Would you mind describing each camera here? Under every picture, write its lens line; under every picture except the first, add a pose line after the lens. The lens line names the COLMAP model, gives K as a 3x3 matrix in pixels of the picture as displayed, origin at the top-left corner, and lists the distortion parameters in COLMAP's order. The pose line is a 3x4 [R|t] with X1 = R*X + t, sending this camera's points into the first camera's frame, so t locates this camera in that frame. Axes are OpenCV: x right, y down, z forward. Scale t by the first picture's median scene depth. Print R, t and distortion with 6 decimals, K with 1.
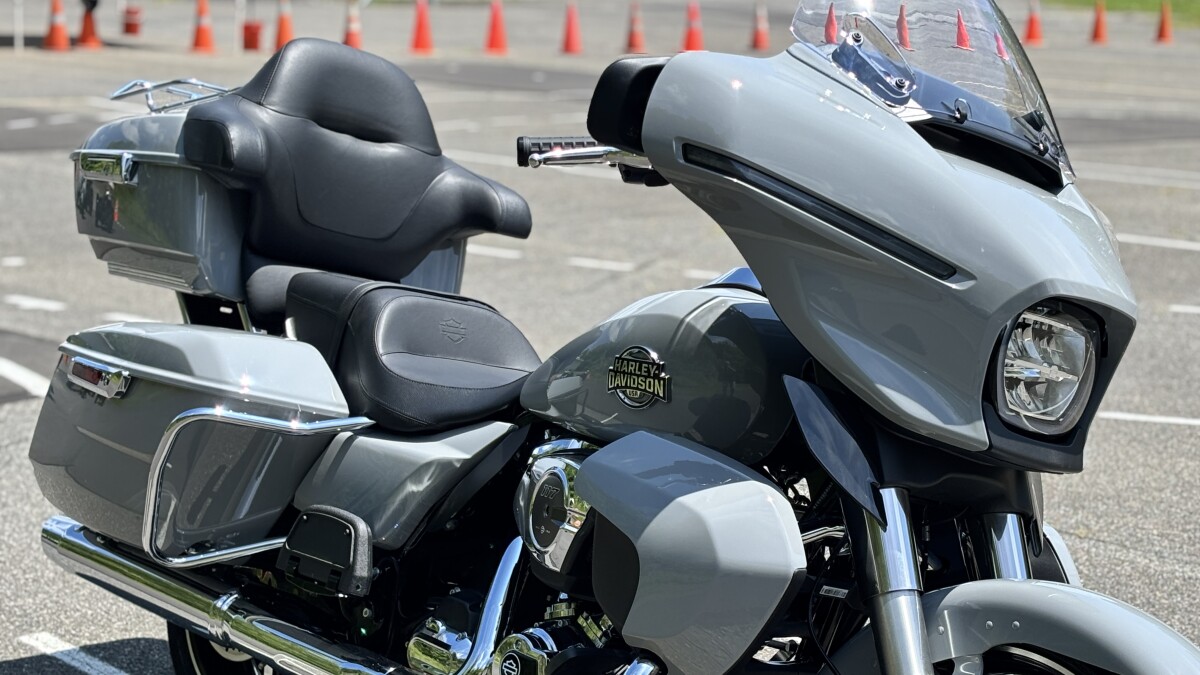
lens RADIAL K [[2325.2, 0, 599.8], [0, 2325.2, 263.5], [0, 0, 1]] dist [0.217297, -0.077339]
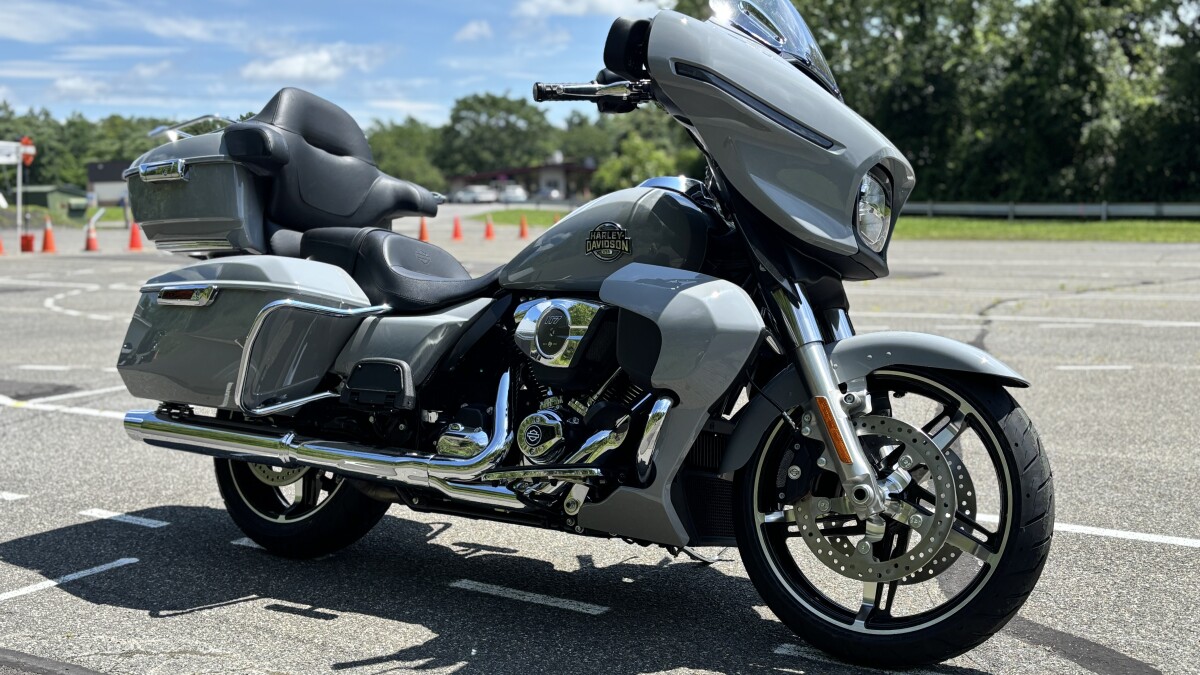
lens RADIAL K [[1303.3, 0, 600.0], [0, 1303.3, 337.5], [0, 0, 1]] dist [0.043548, 0.001687]
pose [[0.956881, -0.050774, 0.286007, -0.246377], [0.061475, 0.997700, -0.028557, 0.139752], [-0.283899, 0.044908, 0.957802, 0.162052]]
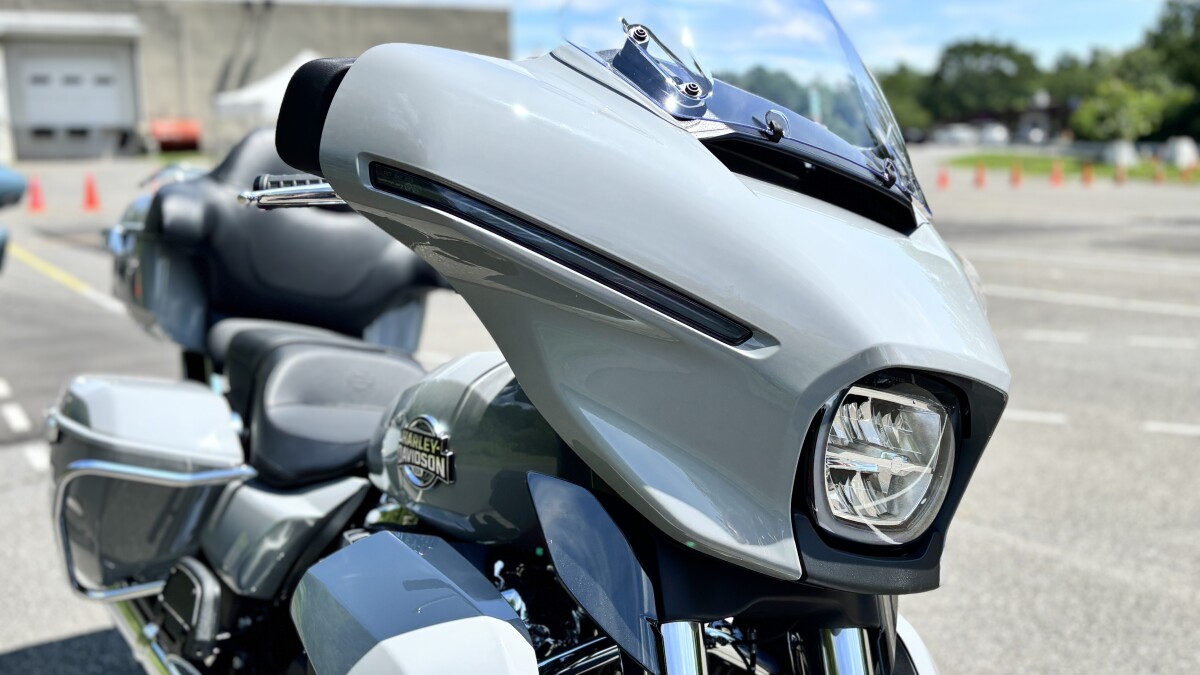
lens RADIAL K [[1147.4, 0, 601.3], [0, 1147.4, 310.1], [0, 0, 1]] dist [0.097779, -0.003784]
pose [[0.993820, -0.009436, -0.110601, 0.132579], [0.009538, 0.999954, 0.000398, -0.004234], [0.110592, -0.001450, 0.993865, 0.583410]]
